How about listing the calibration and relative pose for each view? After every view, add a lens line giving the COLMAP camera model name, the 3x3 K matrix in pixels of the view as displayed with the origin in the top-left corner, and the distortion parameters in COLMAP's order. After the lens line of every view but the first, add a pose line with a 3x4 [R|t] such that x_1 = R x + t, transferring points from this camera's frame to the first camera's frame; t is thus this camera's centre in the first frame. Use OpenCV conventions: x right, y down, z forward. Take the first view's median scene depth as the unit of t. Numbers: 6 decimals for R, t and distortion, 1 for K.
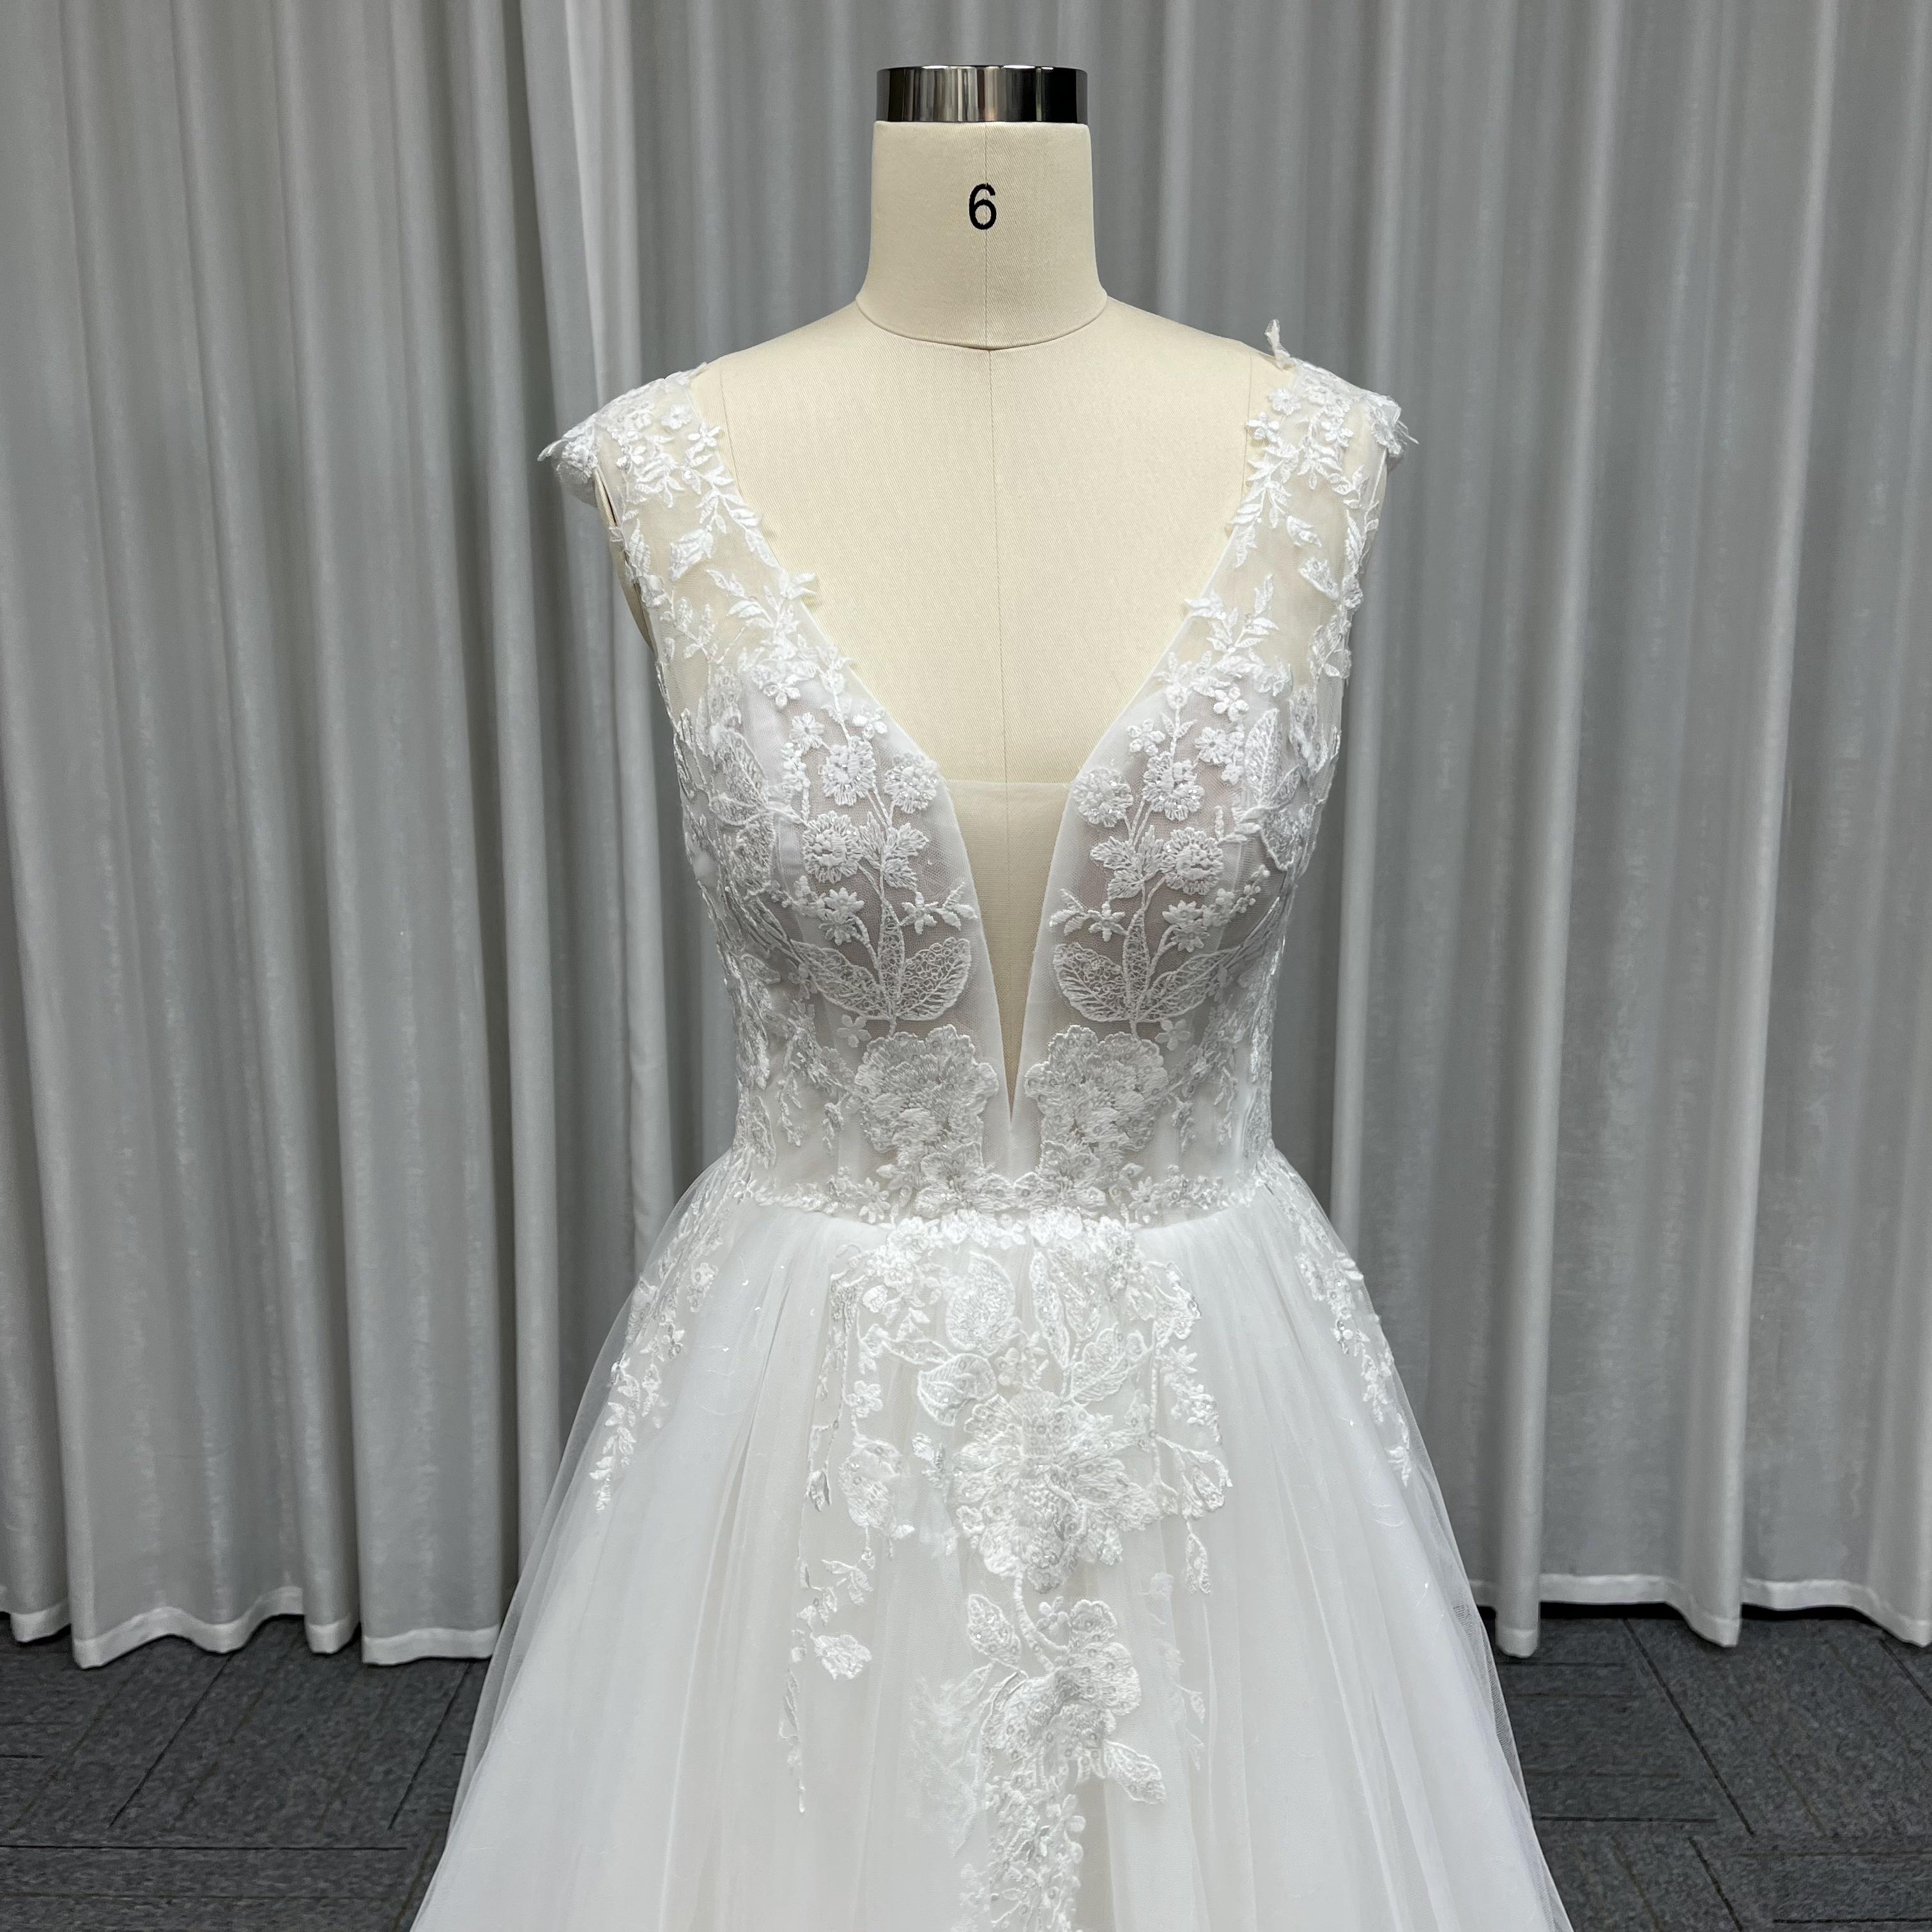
lens RADIAL K [[1972.8, 0, 970.5], [0, 1972.8, 964.9], [0, 0, 1]] dist [0.025947, 0.000000]
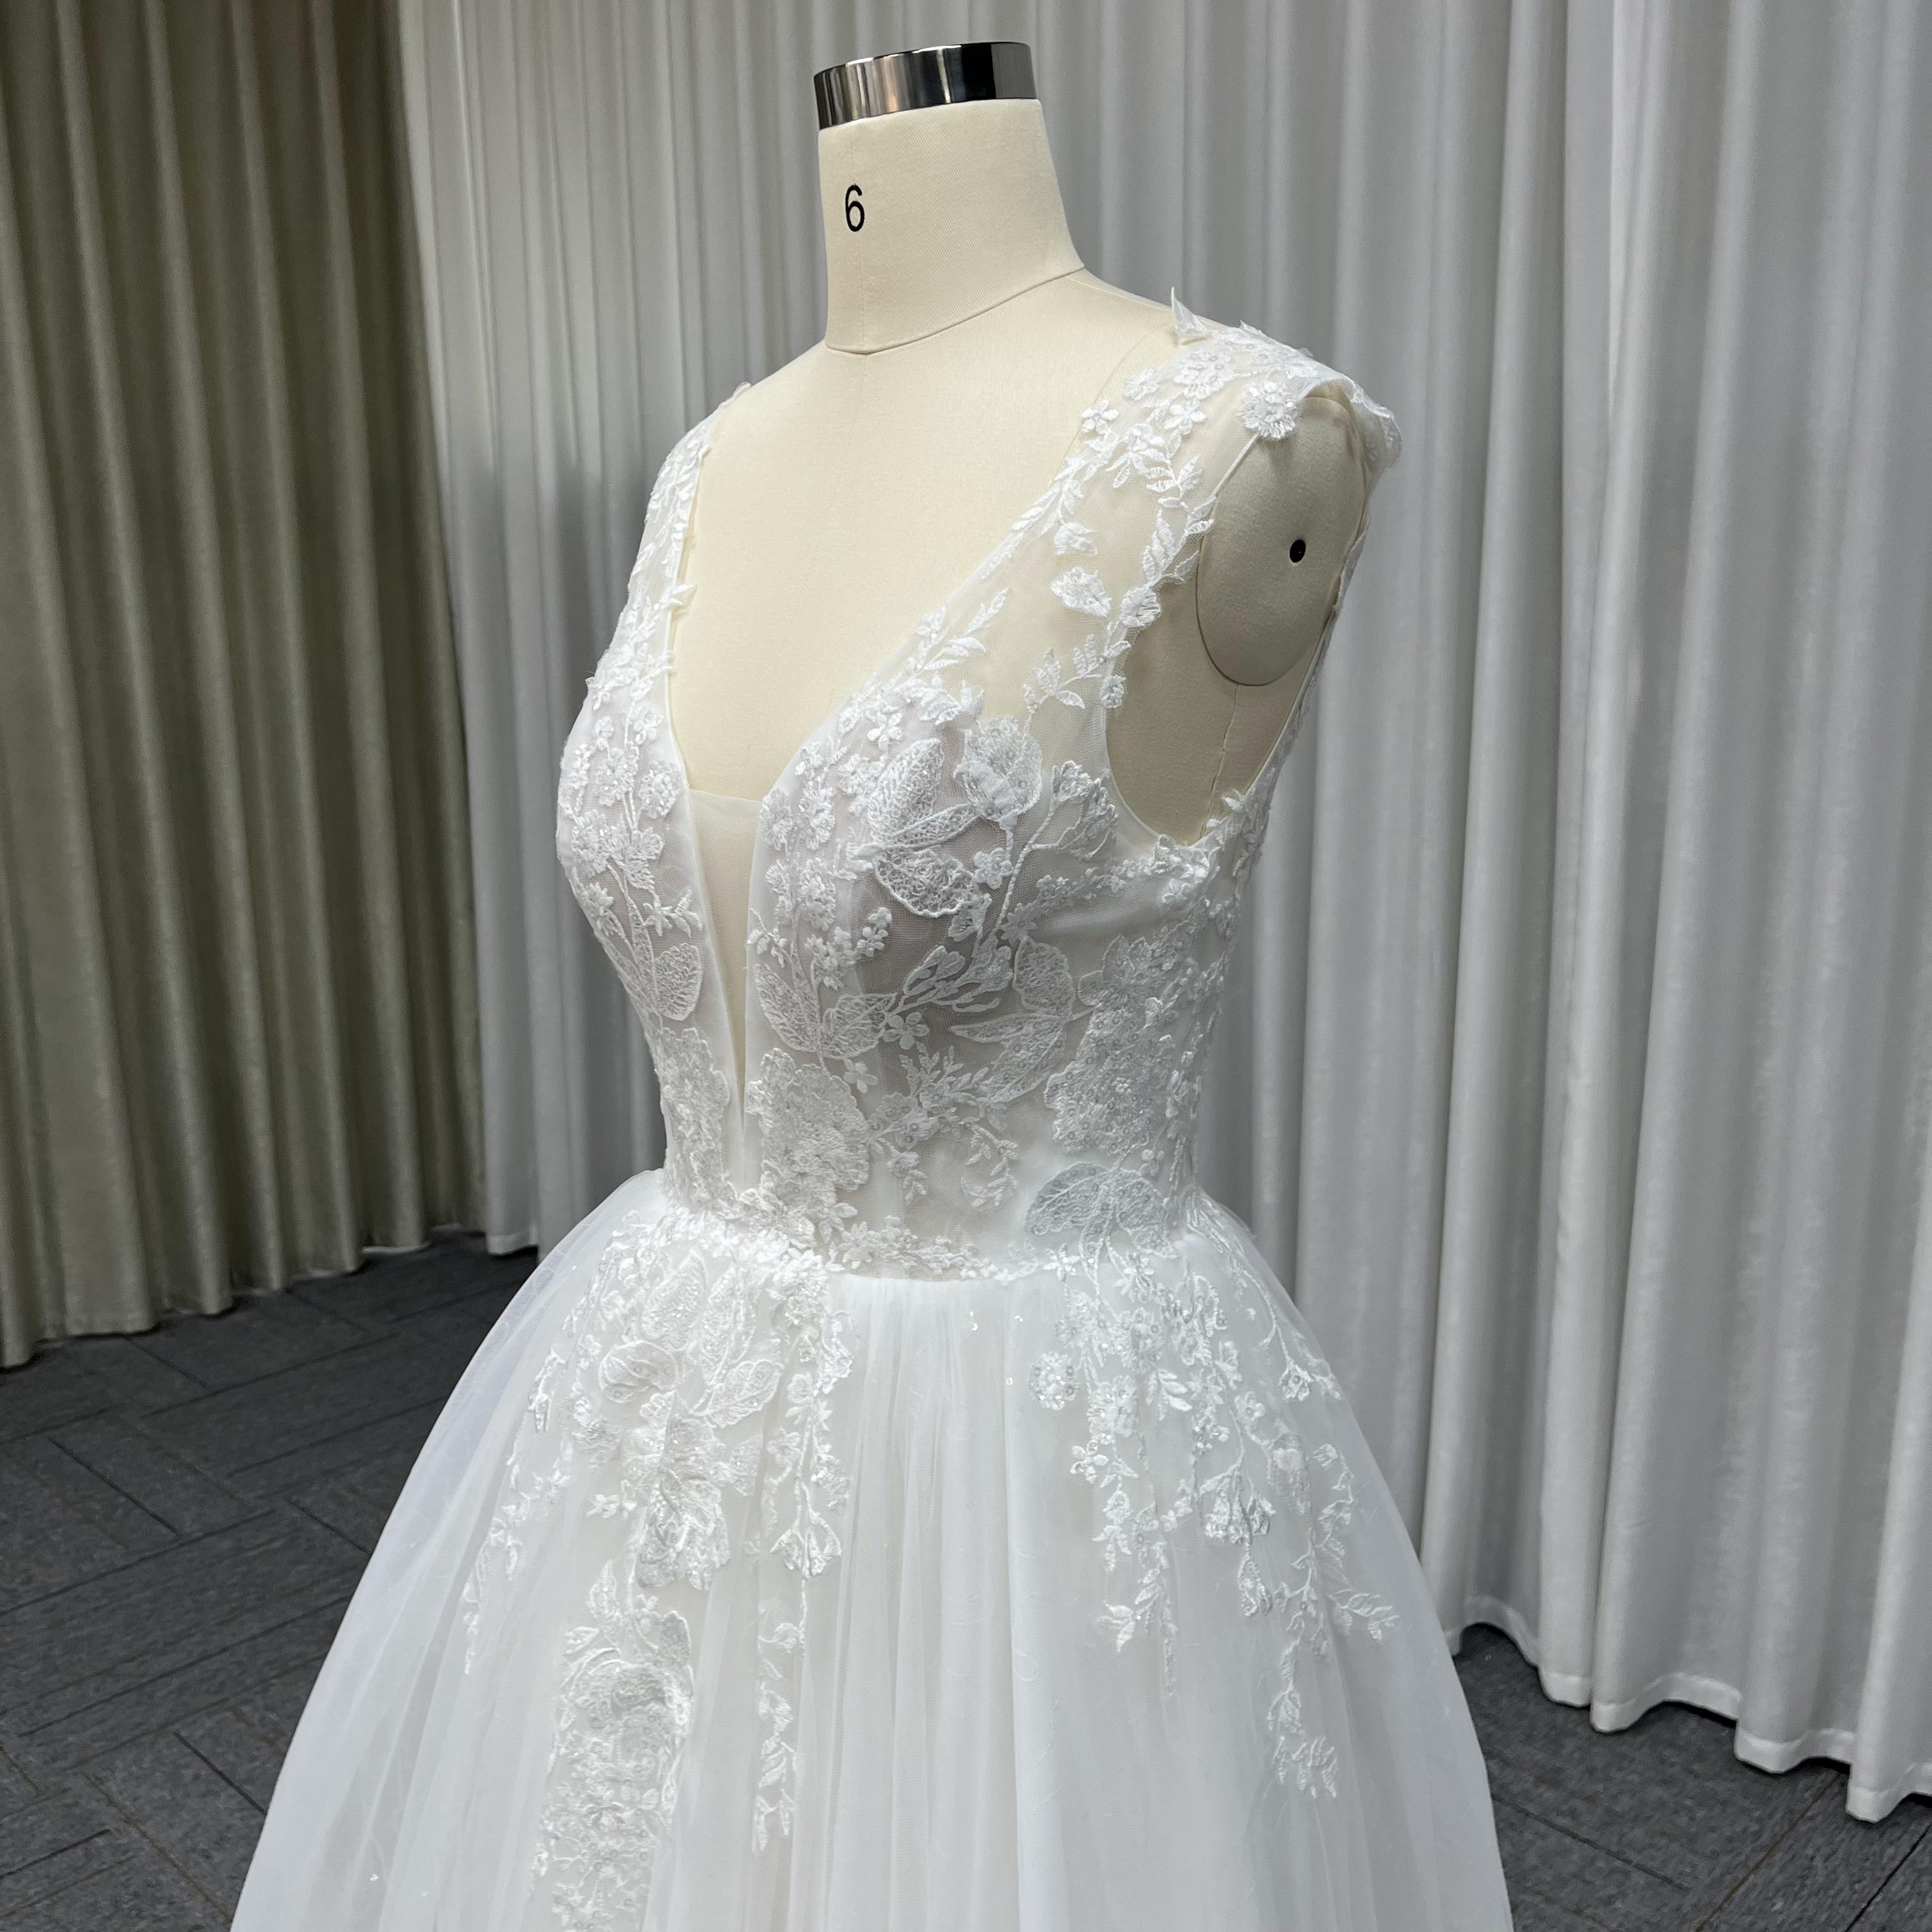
lens RADIAL K [[1972.8, 0, 956.3], [0, 1972.8, 973.3], [0, 0, 1]] dist [0.025947, 0.000000]
pose [[0.712607, 0.138603, -0.687735, 0.772626], [-0.124559, 0.989712, 0.070398, -0.085179], [0.690417, 0.035498, 0.722540, 0.345293]]
